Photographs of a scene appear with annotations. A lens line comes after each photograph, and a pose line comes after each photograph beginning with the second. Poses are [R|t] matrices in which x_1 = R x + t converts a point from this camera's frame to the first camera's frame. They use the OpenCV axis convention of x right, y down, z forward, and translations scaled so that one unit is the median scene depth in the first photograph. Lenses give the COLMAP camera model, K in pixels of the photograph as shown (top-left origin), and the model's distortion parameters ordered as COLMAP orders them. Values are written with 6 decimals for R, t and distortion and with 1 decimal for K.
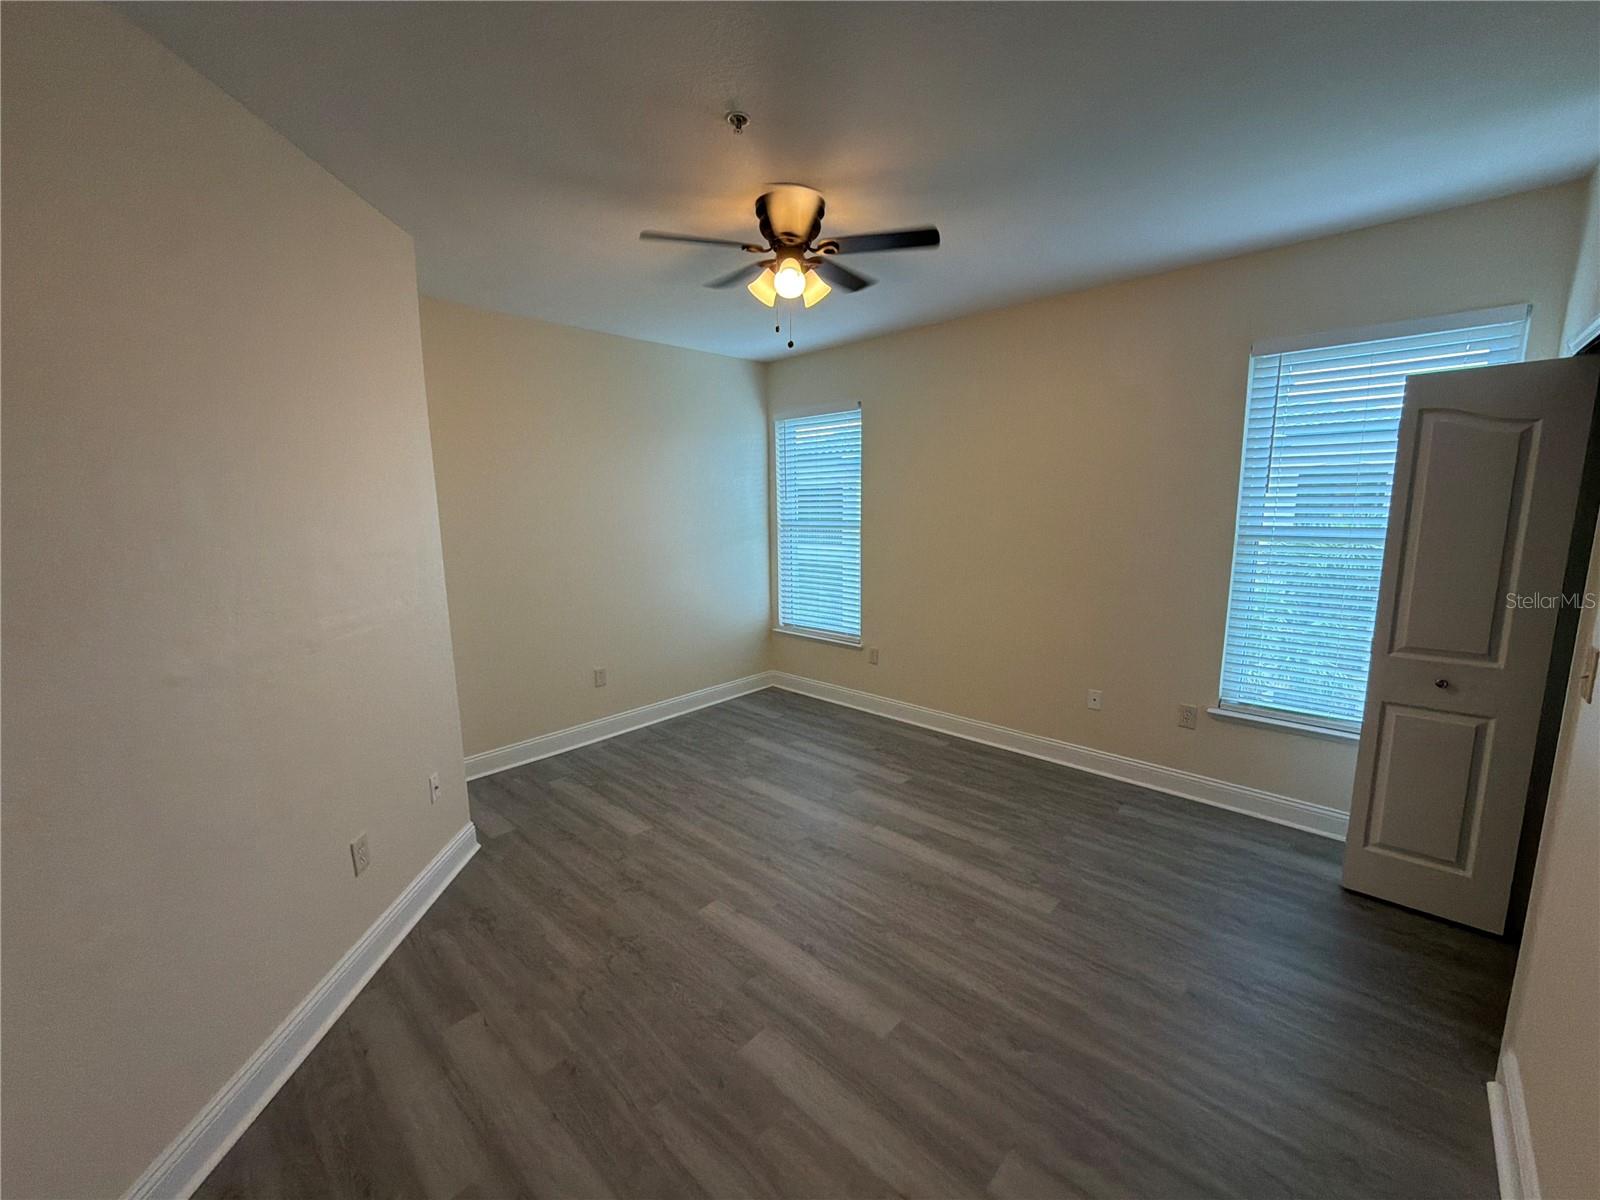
lens RADIAL K [[638.2, 0, 797.2], [0, 638.2, 603.6], [0, 0, 1]] dist [0.001696, -0.000075]
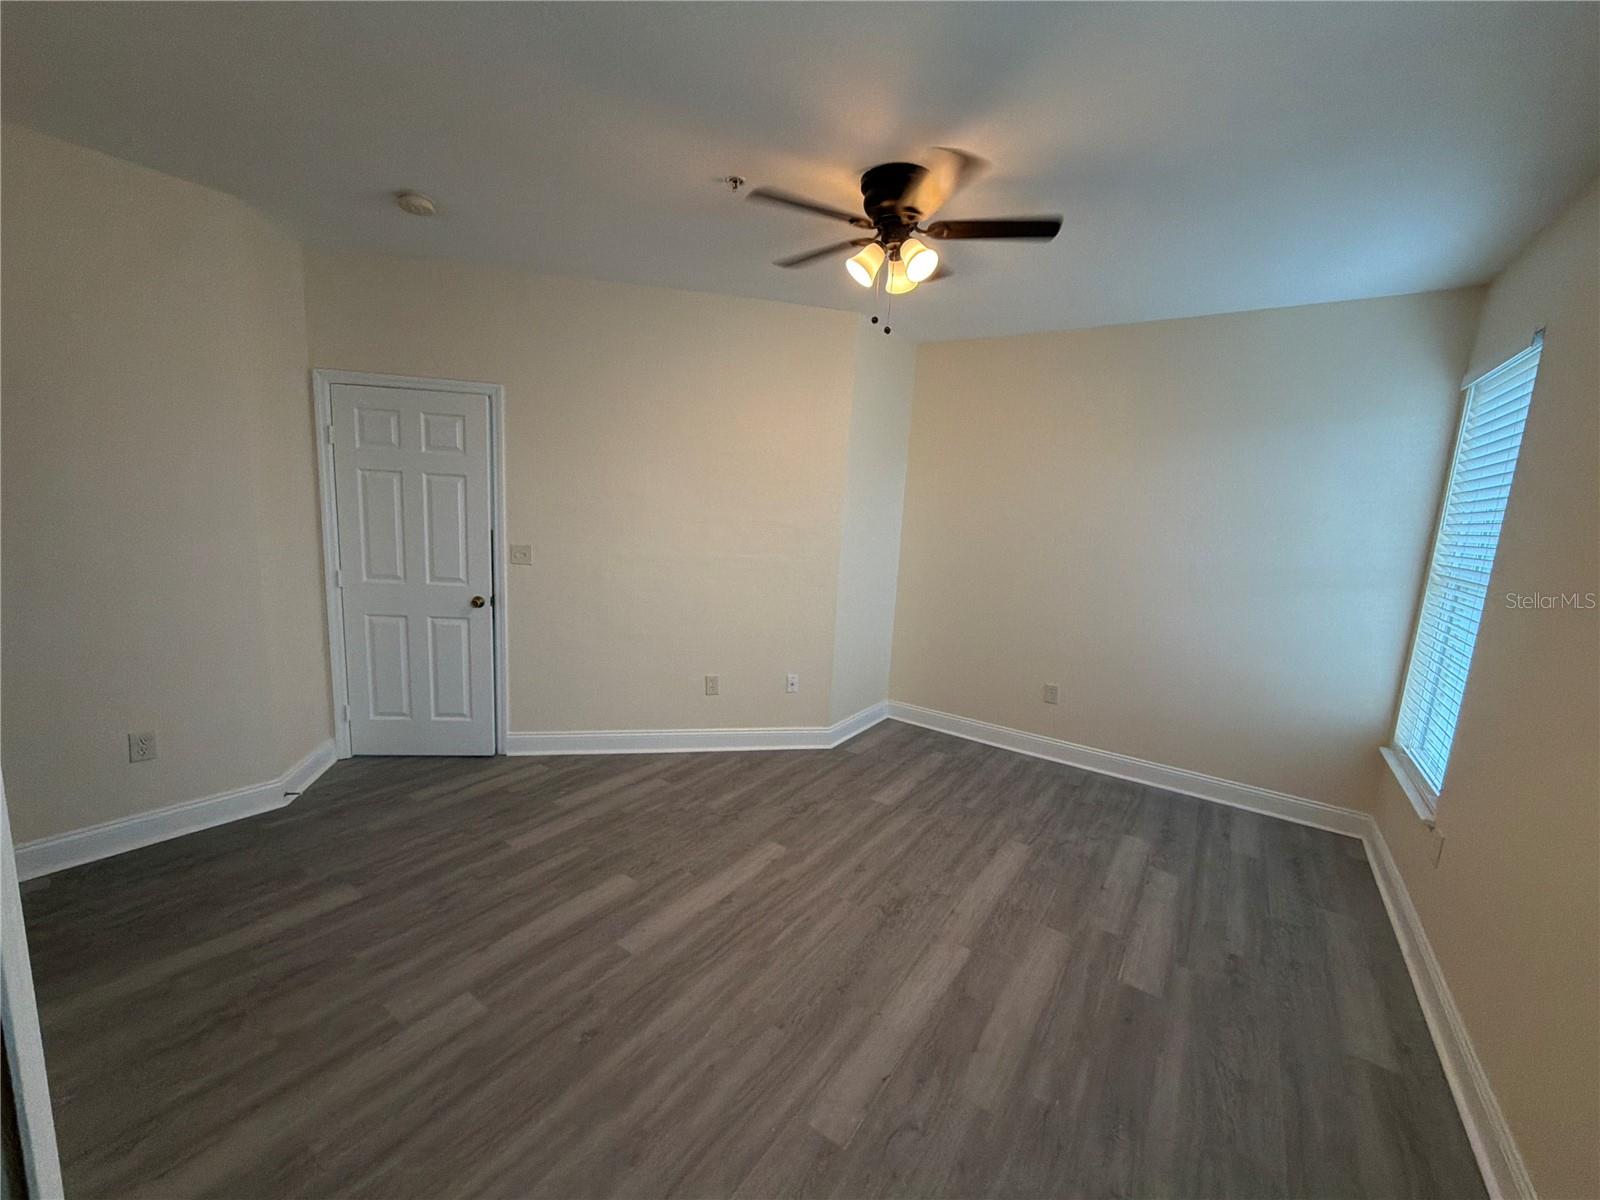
lens RADIAL K [[638.2, 0, 797.0], [0, 638.2, 596.6], [0, 0, 1]] dist [0.001696, -0.000075]
pose [[0.145947, 0.168815, -0.974783, 0.724666], [-0.213463, 0.967496, 0.135593, -0.097826], [0.965988, 0.188290, 0.177239, 0.591256]]
